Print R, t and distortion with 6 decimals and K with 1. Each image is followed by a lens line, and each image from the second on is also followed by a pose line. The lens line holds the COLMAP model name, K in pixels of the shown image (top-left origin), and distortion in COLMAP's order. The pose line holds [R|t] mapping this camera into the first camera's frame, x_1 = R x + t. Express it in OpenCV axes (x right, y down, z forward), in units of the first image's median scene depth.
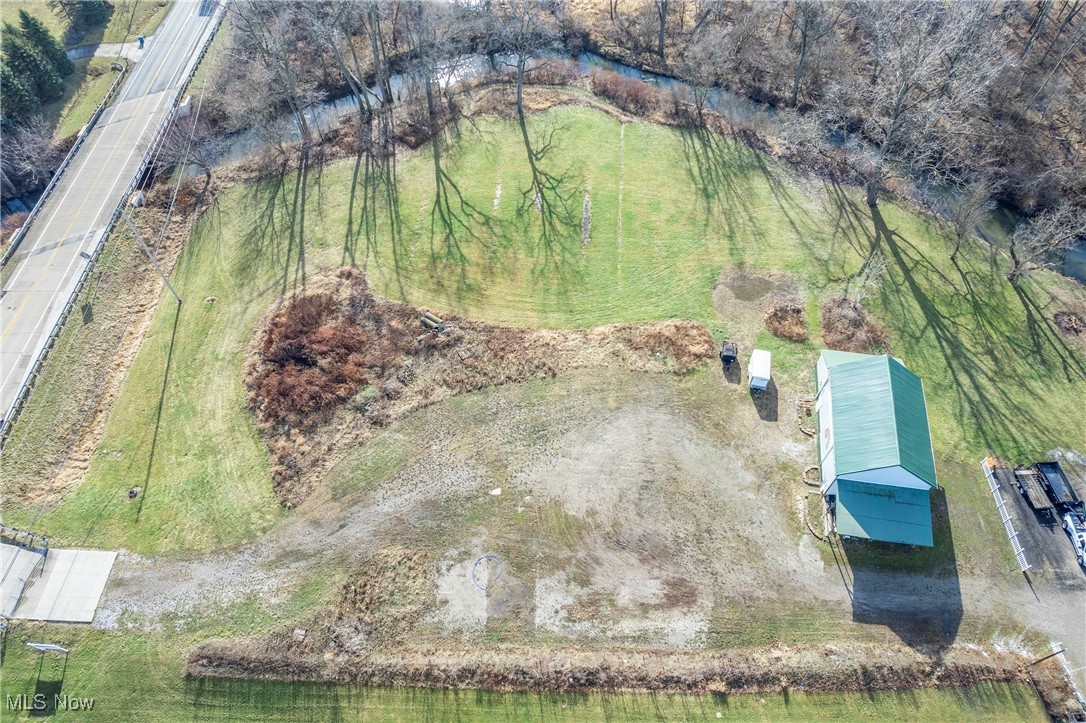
lens RADIAL K [[718.4, 0, 546.6], [0, 718.4, 376.4], [0, 0, 1]] dist [-0.074005, 0.060392]
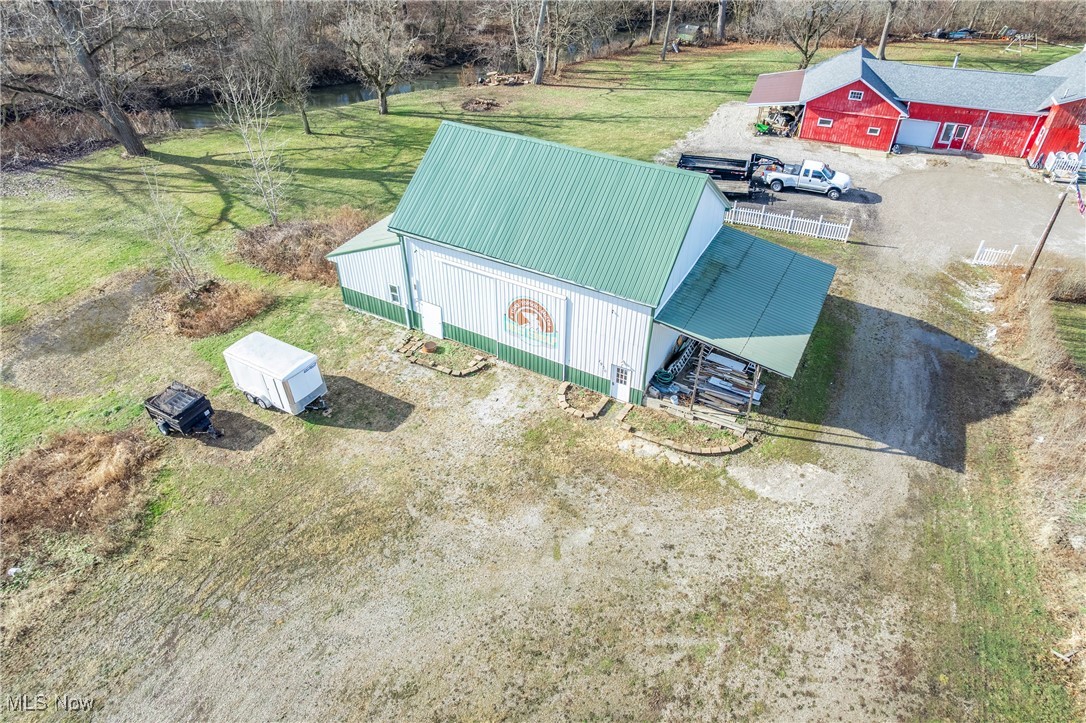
lens RADIAL K [[694.9, 0, 553.4], [0, 694.9, 365.2], [0, 0, 1]] dist [-0.080514, 0.075214]
pose [[0.328390, -0.585436, 0.741232, 0.068909], [0.771280, 0.619205, 0.147355, 0.046323], [-0.545241, 0.523307, 0.654876, 0.632745]]
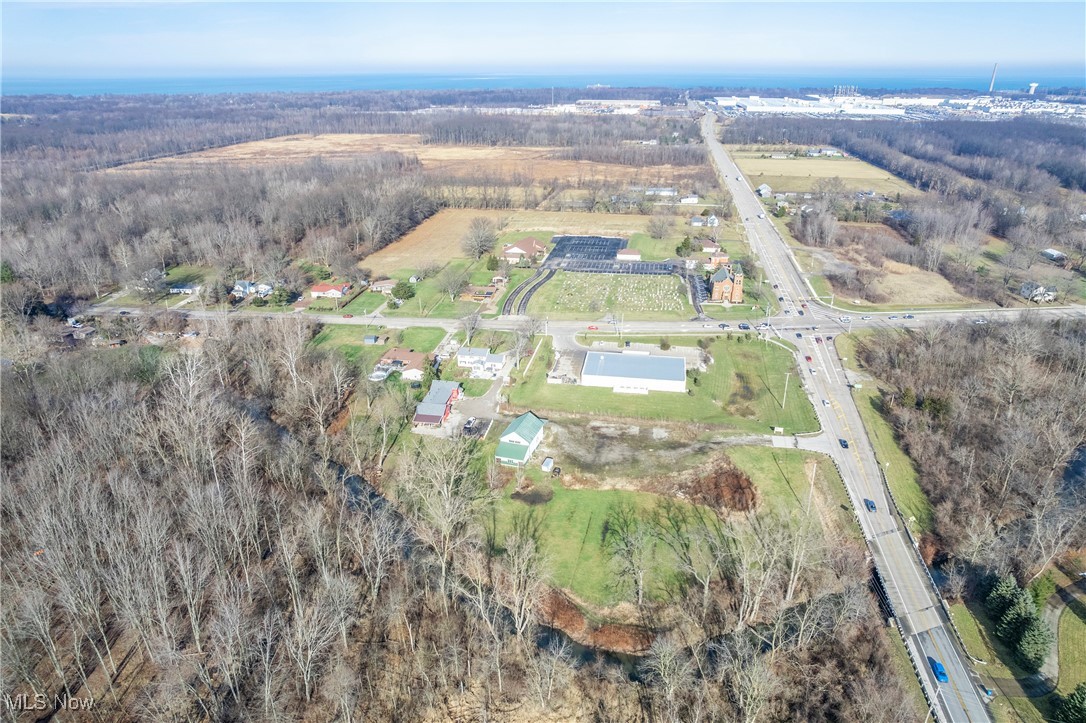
lens RADIAL K [[694.9, 0, 553.4], [0, 694.9, 365.2], [0, 0, 1]] dist [-0.080514, 0.075214]
pose [[-0.989028, -0.057053, 0.136264, -0.035468], [0.122523, 0.198508, 0.972411, -2.336774], [-0.082529, 0.978437, -0.189340, 1.055253]]
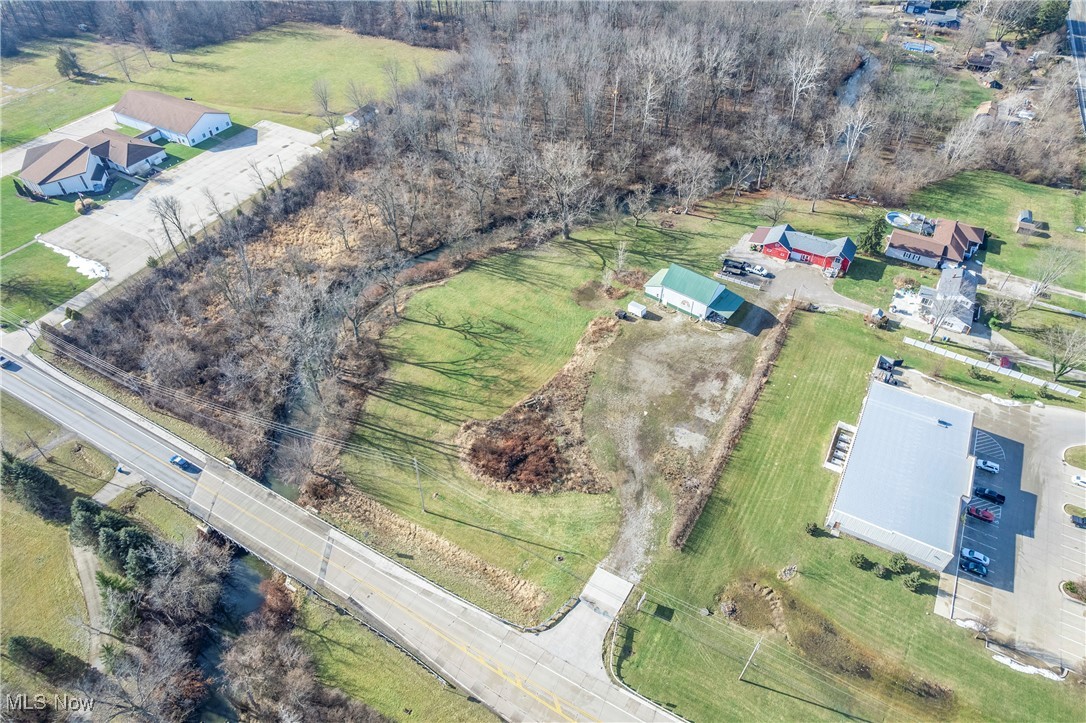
lens RADIAL K [[729.0, 0, 552.4], [0, 729.0, 342.2], [0, 0, 1]] dist [-0.081145, 0.069808]
pose [[0.473953, -0.587554, 0.655857, -1.221808], [0.723175, 0.684674, 0.090770, -0.303121], [-0.502380, 0.431279, 0.749408, -0.423631]]
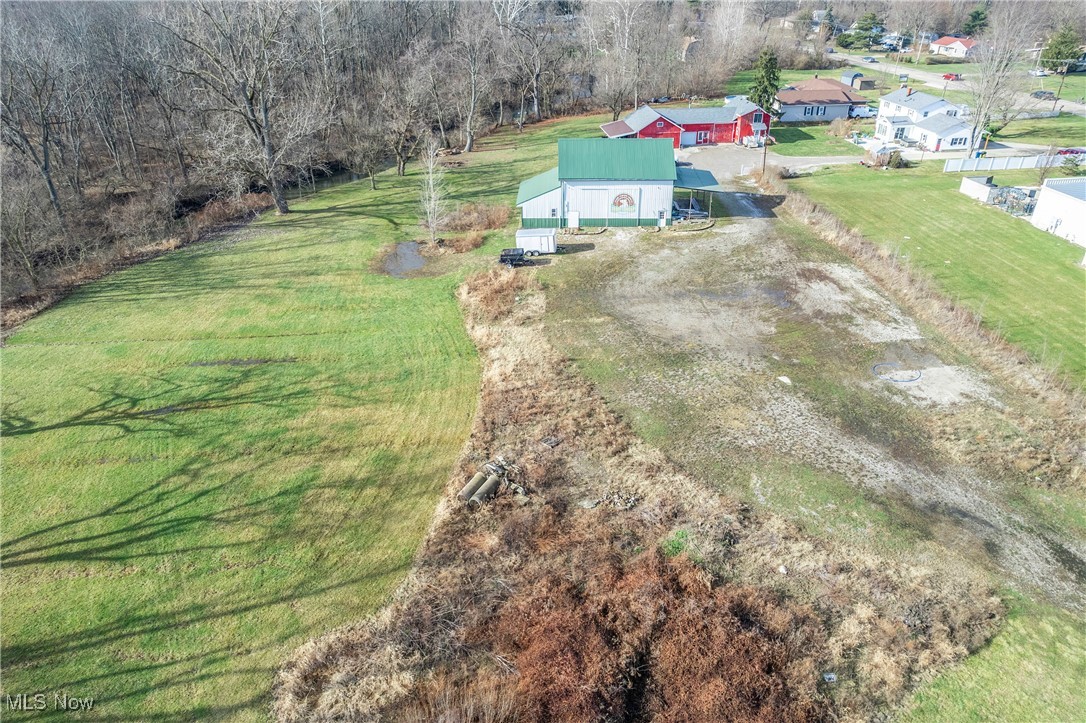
lens RADIAL K [[729.0, 0, 552.4], [0, 729.0, 342.2], [0, 0, 1]] dist [-0.081145, 0.069808]
pose [[-0.138254, -0.461689, 0.876201, -0.557131], [0.821077, 0.441284, 0.362079, -0.261667], [-0.553822, 0.769487, 0.318073, 0.746141]]
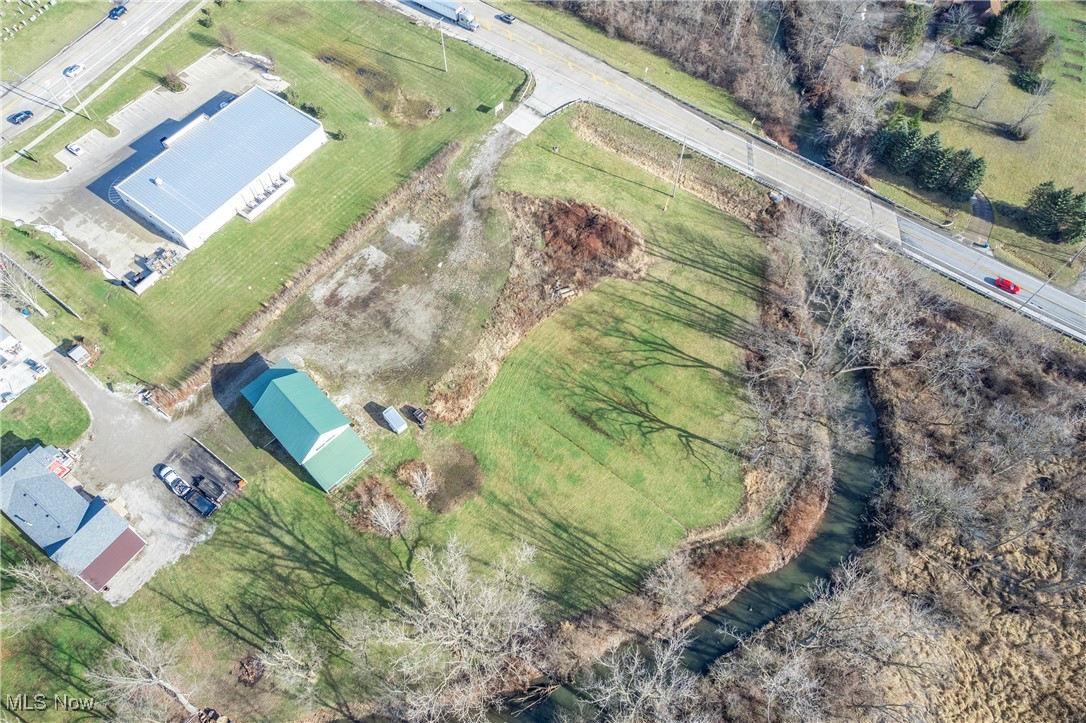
lens RADIAL K [[692.0, 0, 529.4], [0, 692.0, 359.1], [0, 0, 1]] dist [-0.044744, 0.001800]
pose [[-0.582371, 0.706105, -0.402814, 0.579808], [-0.666736, -0.131389, 0.733622, -1.127187], [0.465089, 0.695810, 0.547303, 0.264638]]
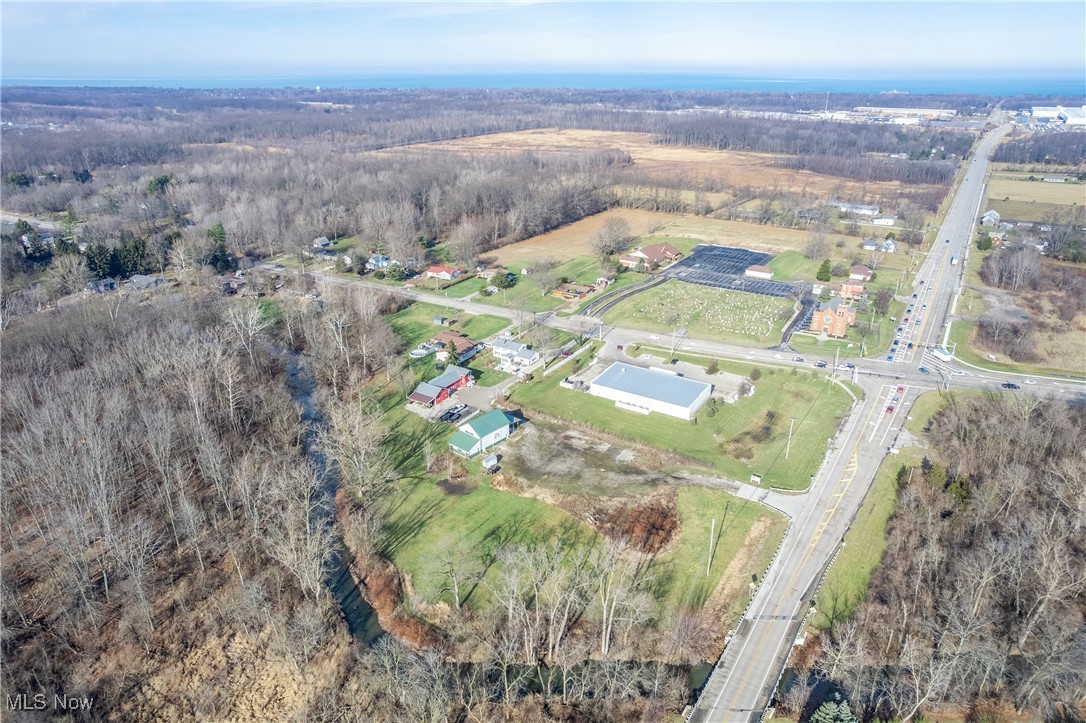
lens RADIAL K [[694.9, 0, 553.4], [0, 694.9, 365.2], [0, 0, 1]] dist [-0.080514, 0.075214]
pose [[-0.856292, -0.207386, 0.473028, -0.947133], [0.423142, 0.243485, 0.872735, -2.050852], [-0.296168, 0.947474, -0.120740, 0.854083]]
